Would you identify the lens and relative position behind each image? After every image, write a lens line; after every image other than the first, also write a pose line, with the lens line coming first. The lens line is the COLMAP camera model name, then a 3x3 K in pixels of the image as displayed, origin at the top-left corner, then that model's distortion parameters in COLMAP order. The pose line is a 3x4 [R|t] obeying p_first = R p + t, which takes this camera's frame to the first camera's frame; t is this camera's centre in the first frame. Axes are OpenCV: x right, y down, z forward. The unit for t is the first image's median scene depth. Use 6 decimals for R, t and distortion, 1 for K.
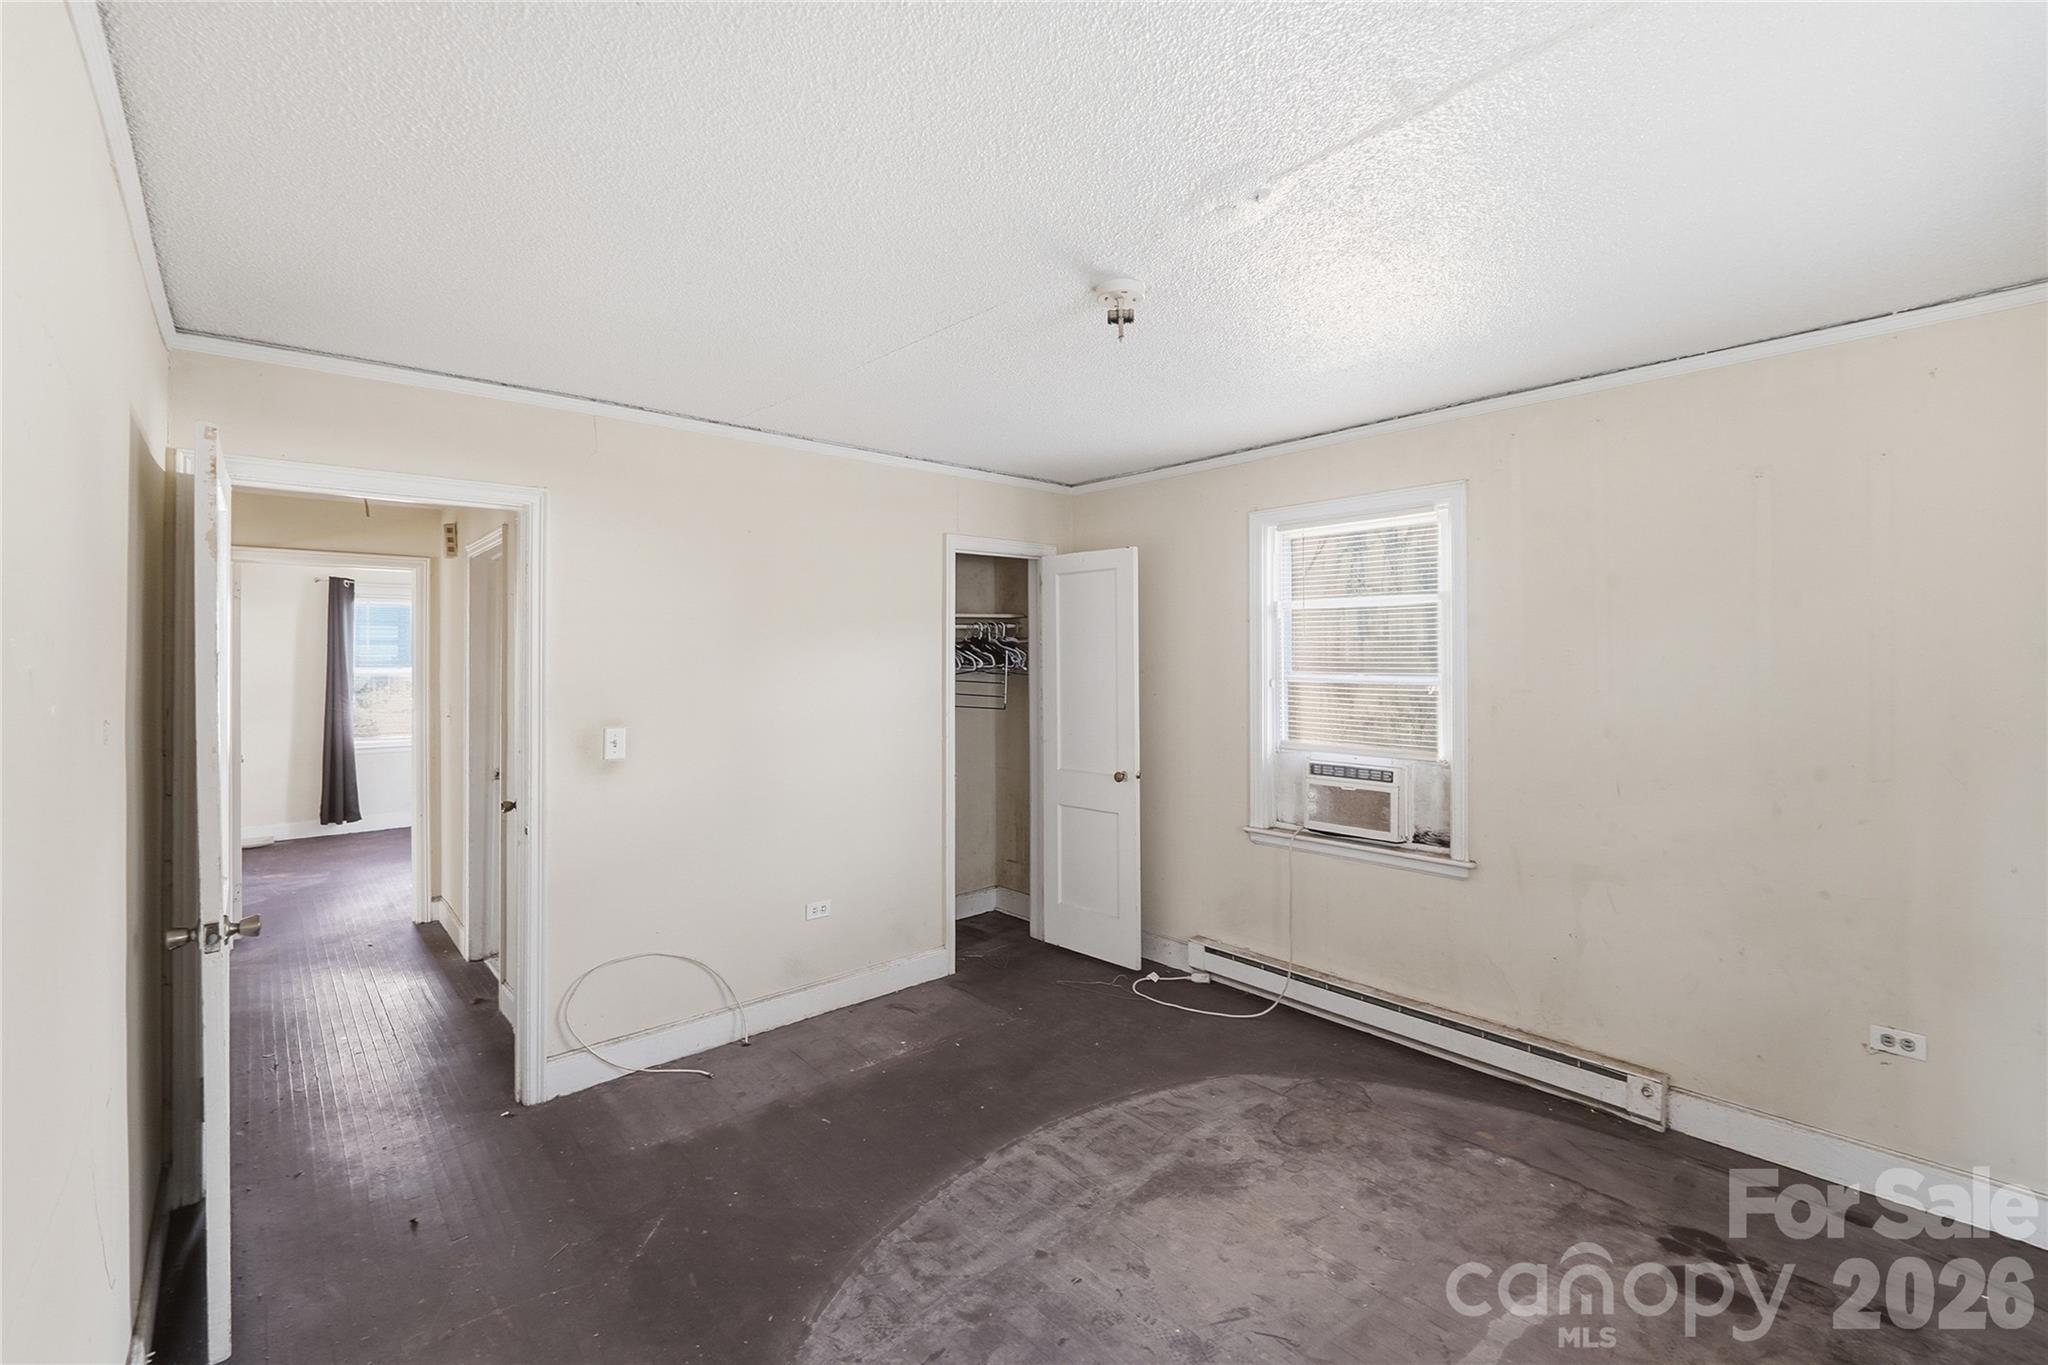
lens RADIAL K [[867.8, 0, 1014.7], [0, 867.8, 646.4], [0, 0, 1]] dist [-0.008930, -0.000147]
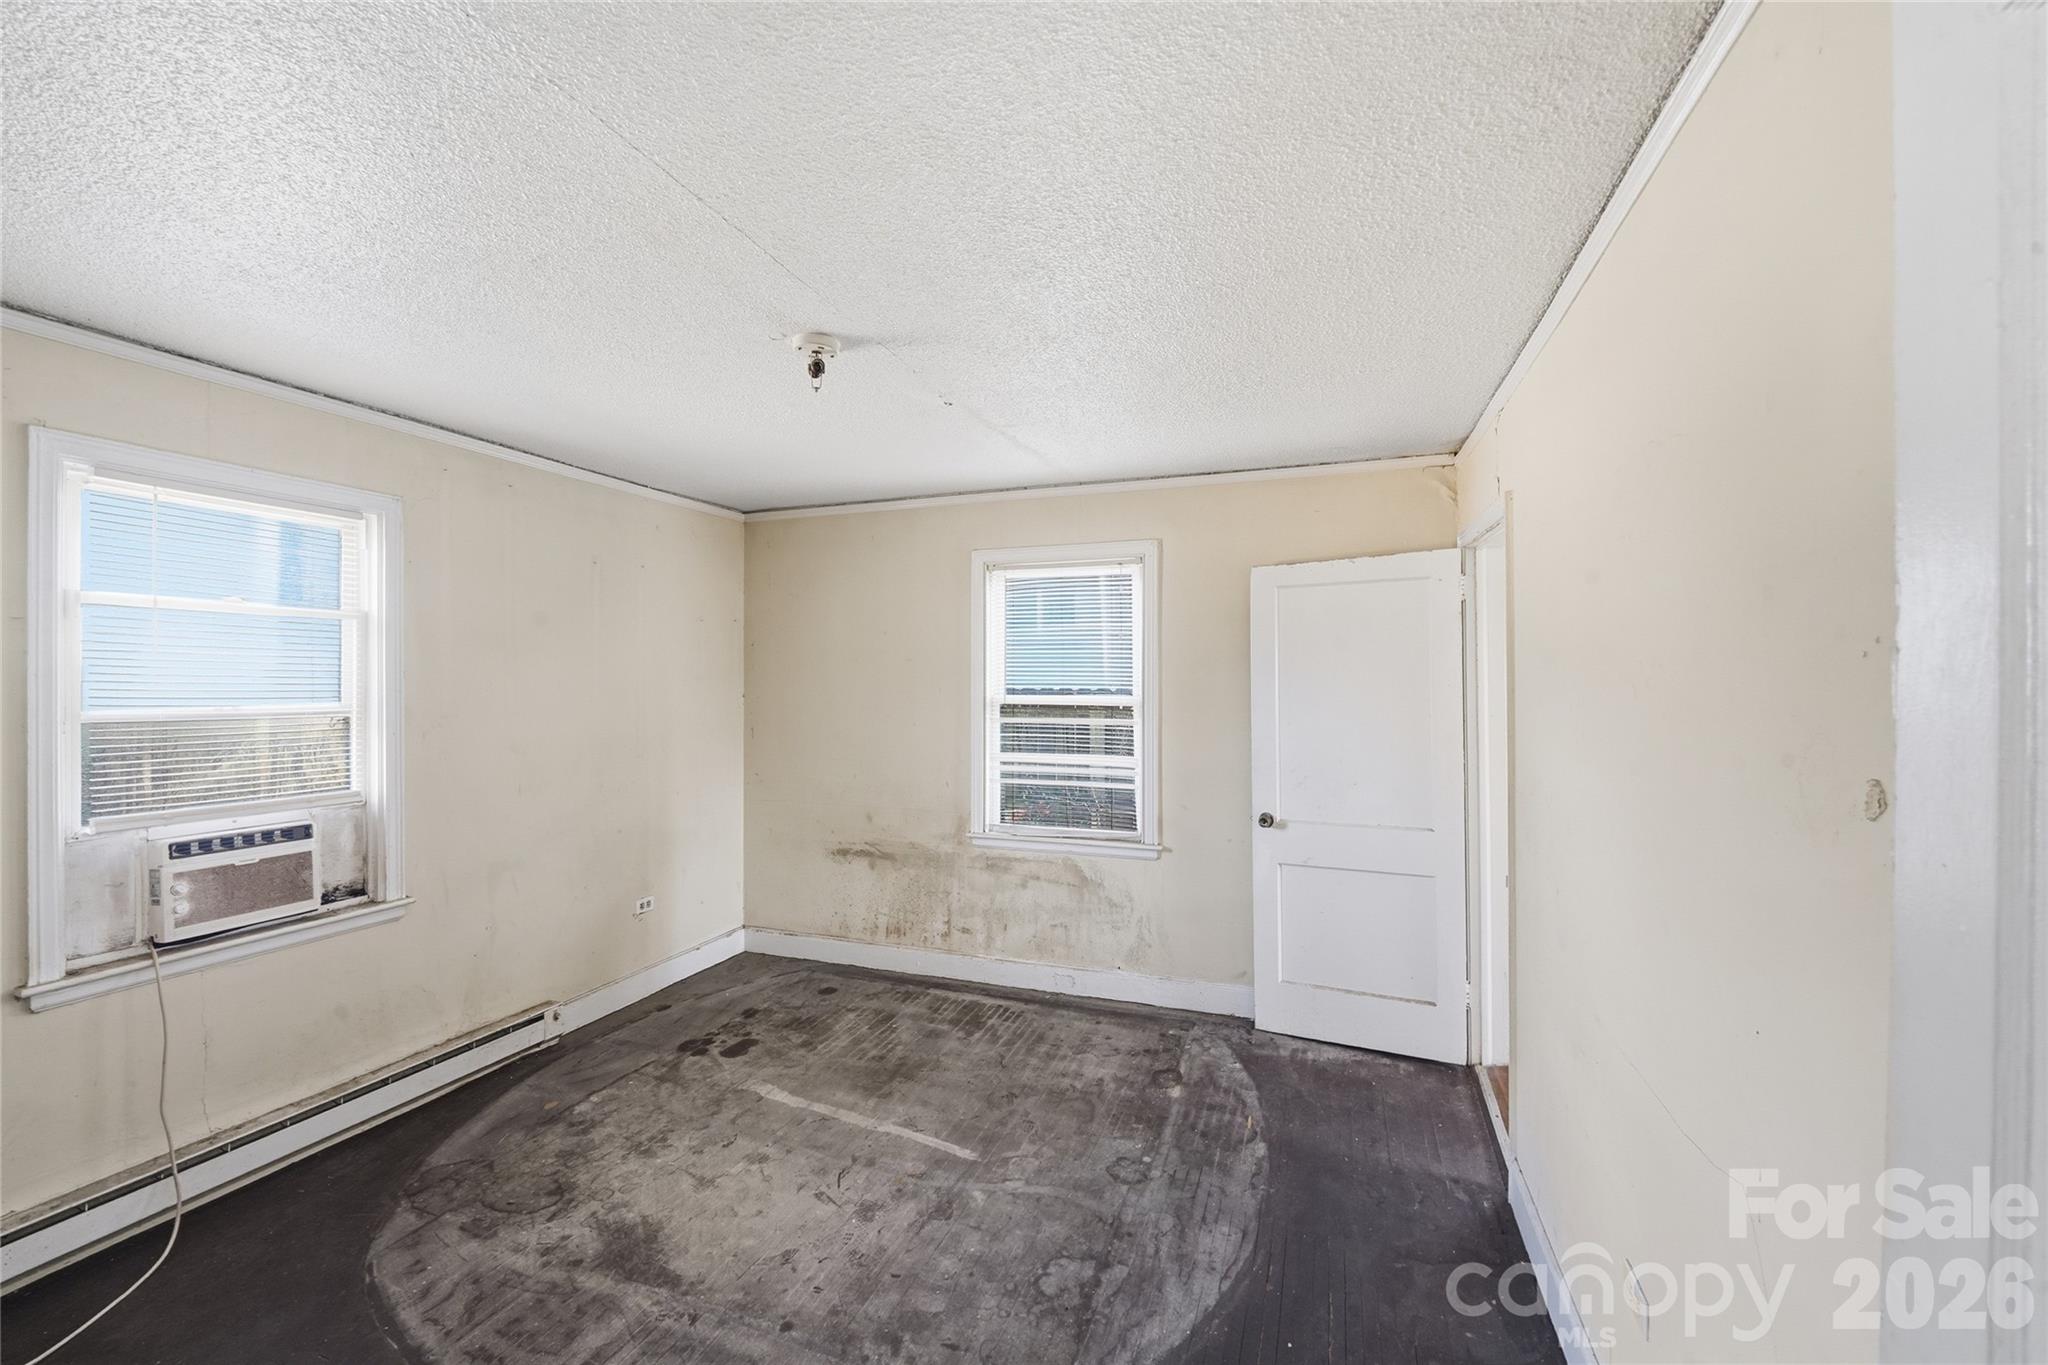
lens RADIAL K [[842.7, 0, 1014.5], [0, 842.7, 683.2], [0, 0, 1]] dist [-0.011121, -0.000359]
pose [[-0.475818, 0.003428, 0.879537, -0.668177], [-0.008928, 0.999922, -0.008727, 0.014919], [-0.879498, -0.012005, -0.475751, 0.929651]]
